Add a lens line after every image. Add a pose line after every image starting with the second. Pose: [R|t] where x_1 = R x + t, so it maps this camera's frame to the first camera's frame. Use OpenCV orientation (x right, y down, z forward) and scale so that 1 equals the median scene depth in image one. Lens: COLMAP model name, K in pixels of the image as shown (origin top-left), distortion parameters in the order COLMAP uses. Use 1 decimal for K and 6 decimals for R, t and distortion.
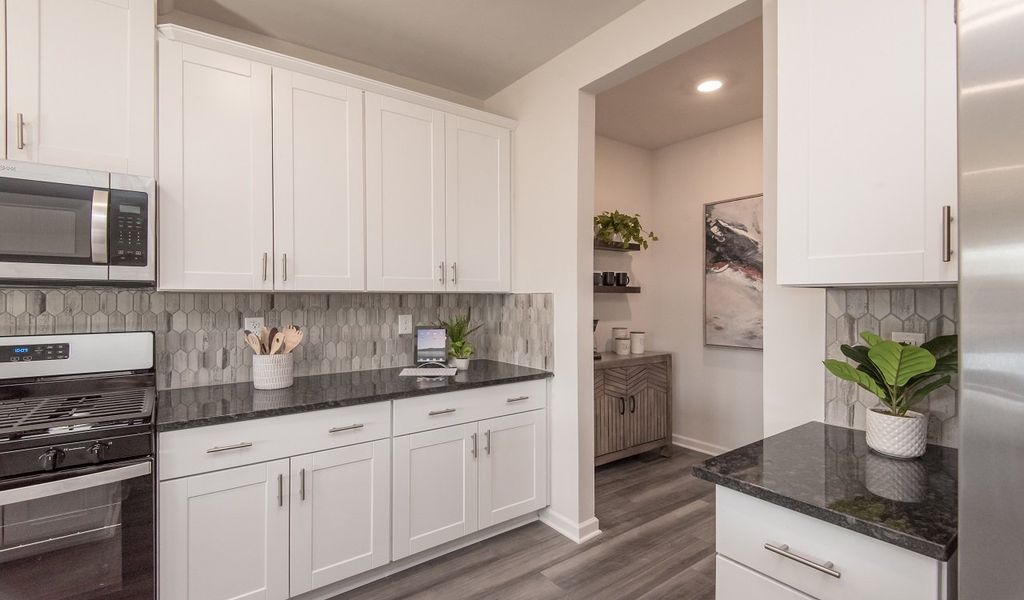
lens RADIAL K [[466.1, 0, 496.6], [0, 466.1, 298.2], [0, 0, 1]] dist [-0.000586, -0.000369]
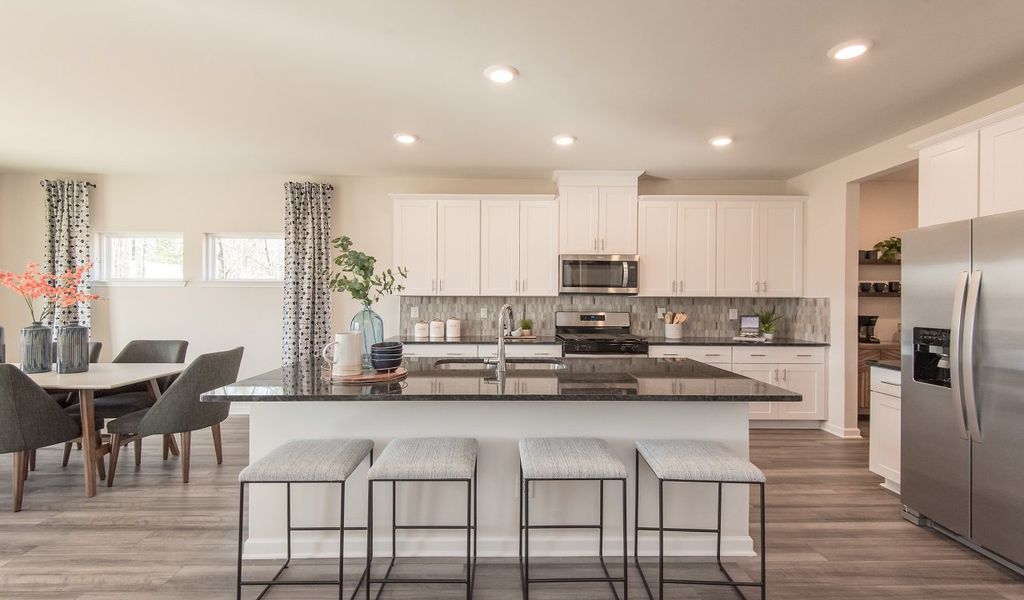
lens RADIAL K [[466.1, 0, 496.6], [0, 466.1, 298.2], [0, 0, 1]] dist [-0.000586, -0.000369]
pose [[0.824125, 0.007463, -0.566359, 0.078896], [-0.007282, 0.999970, 0.002580, -0.005237], [0.566361, 0.001998, 0.824155, -1.109842]]
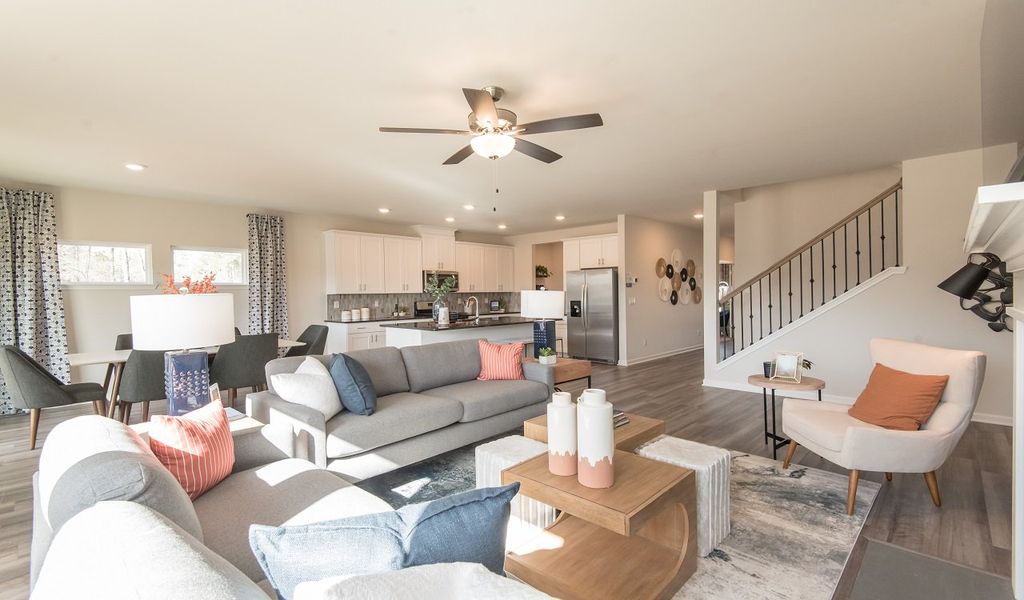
lens RADIAL K [[466.1, 0, 496.6], [0, 466.1, 298.2], [0, 0, 1]] dist [-0.000586, -0.000369]
pose [[0.985956, -0.010663, 0.166666, -0.783020], [0.008923, 0.999898, 0.011188, -0.004839], [-0.166769, -0.009544, 0.985950, -2.864042]]
